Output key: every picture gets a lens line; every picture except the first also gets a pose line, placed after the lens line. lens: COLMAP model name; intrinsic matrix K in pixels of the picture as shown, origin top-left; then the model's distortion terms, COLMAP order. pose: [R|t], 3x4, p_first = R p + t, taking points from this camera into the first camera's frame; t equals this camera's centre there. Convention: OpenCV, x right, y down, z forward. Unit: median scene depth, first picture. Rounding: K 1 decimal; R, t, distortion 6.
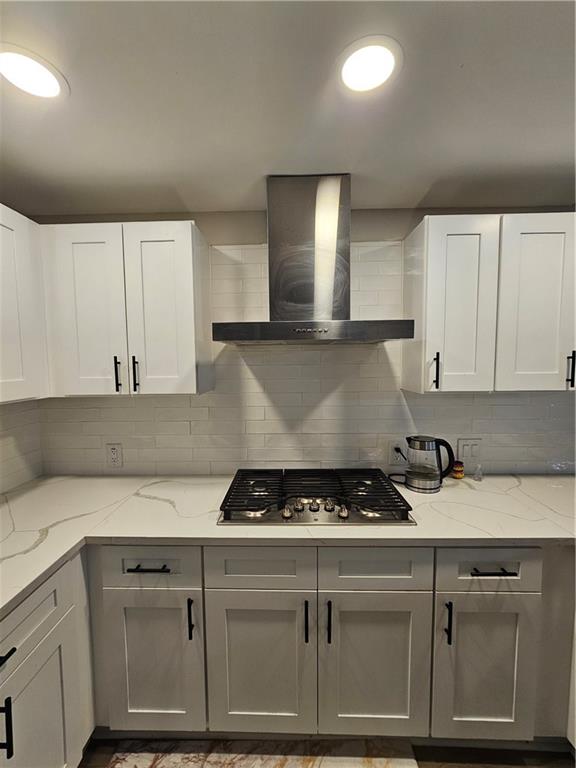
lens RADIAL K [[332.6, 0, 283.8], [0, 332.6, 386.6], [0, 0, 1]] dist [-0.003573, 0.000301]
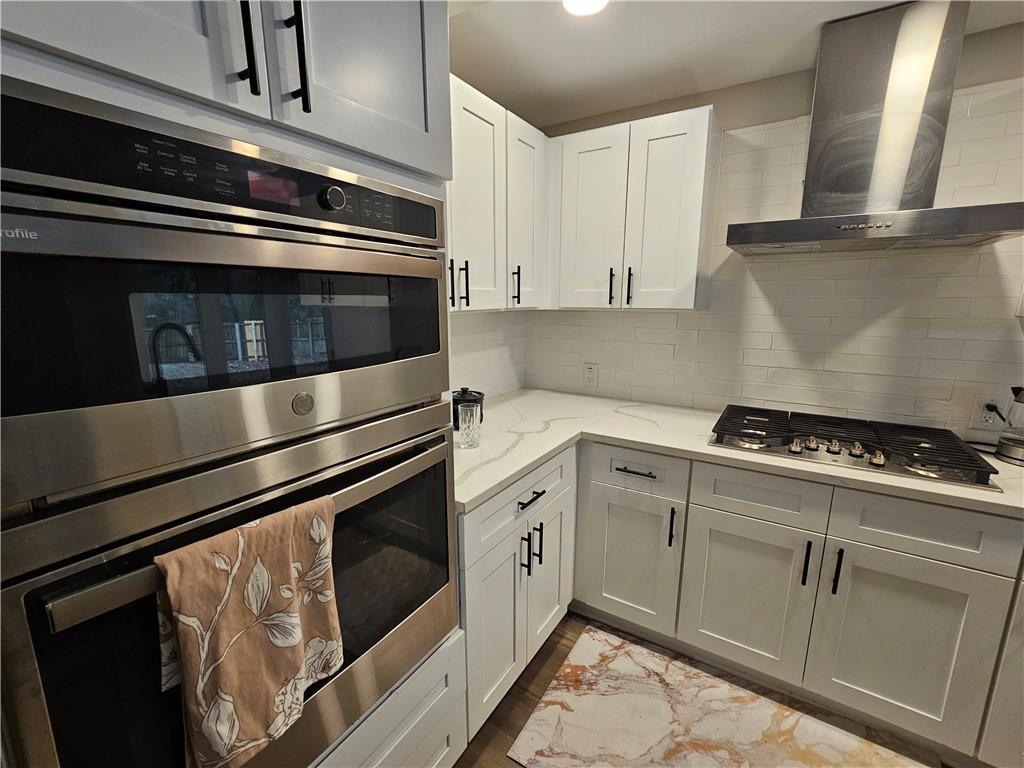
lens RADIAL K [[443.4, 0, 514.0], [0, 443.4, 388.0], [0, 0, 1]] dist [-0.003573, 0.000301]
pose [[0.859432, 0.114773, -0.498201, -0.057356], [-0.051108, 0.988881, 0.139648, 0.092876], [0.508690, -0.094556, 0.855742, -0.312103]]
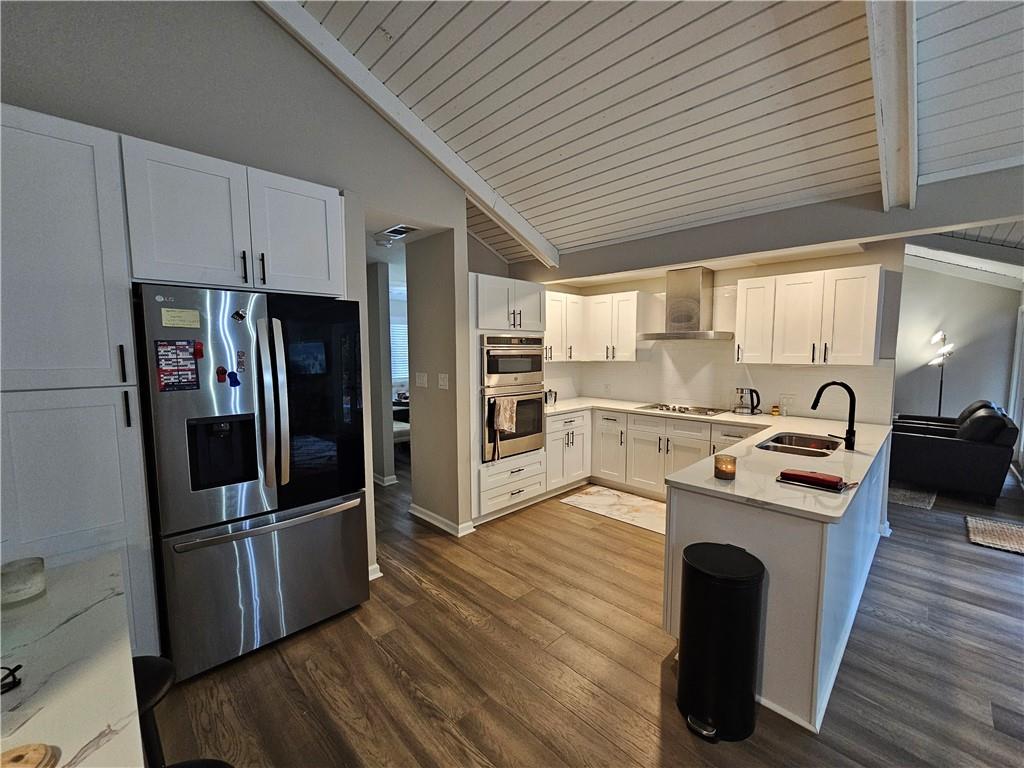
lens RADIAL K [[420.4, 0, 515.2], [0, 420.4, 385.2], [0, 0, 1]] dist [-0.001802, 0.000297]
pose [[0.721525, 0.068329, -0.689008, 1.264458], [-0.058140, 0.997583, 0.038047, 0.134133], [0.689943, 0.012607, 0.723754, -1.877398]]
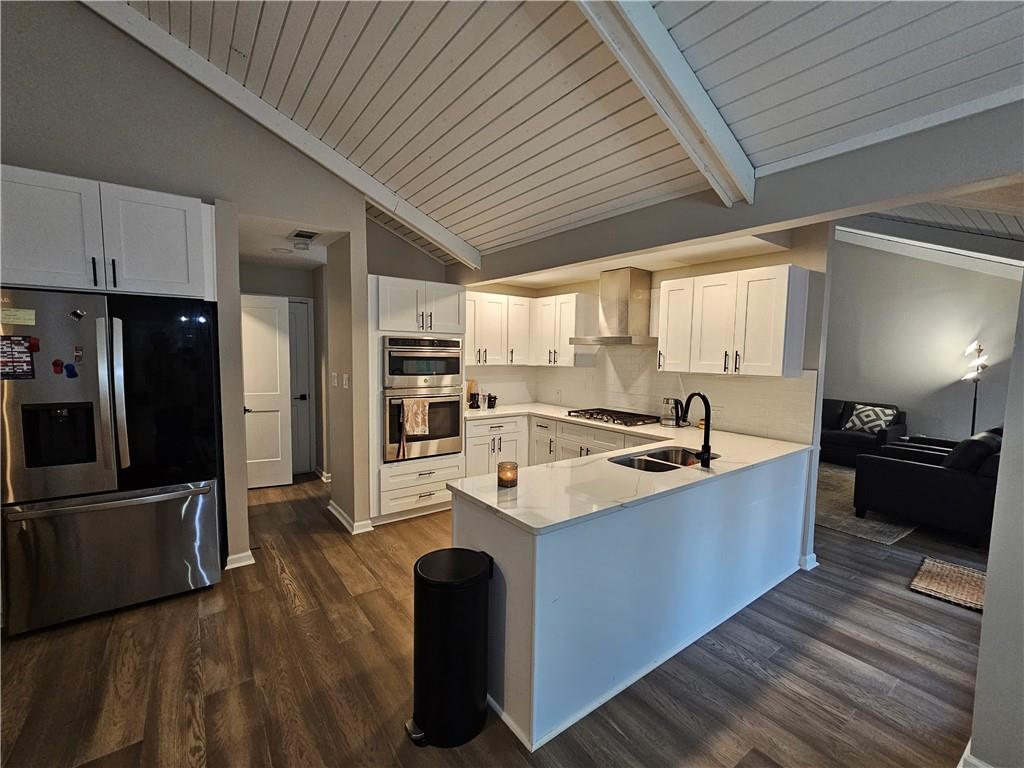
lens RADIAL K [[441.3, 0, 513.8], [0, 441.3, 386.9], [0, 0, 1]] dist [-0.000319, 0.000669]
pose [[0.622718, 0.082751, -0.778059, 1.926671], [-0.083567, 0.995738, 0.039019, 0.079018], [0.777971, 0.040722, 0.626979, -1.277676]]
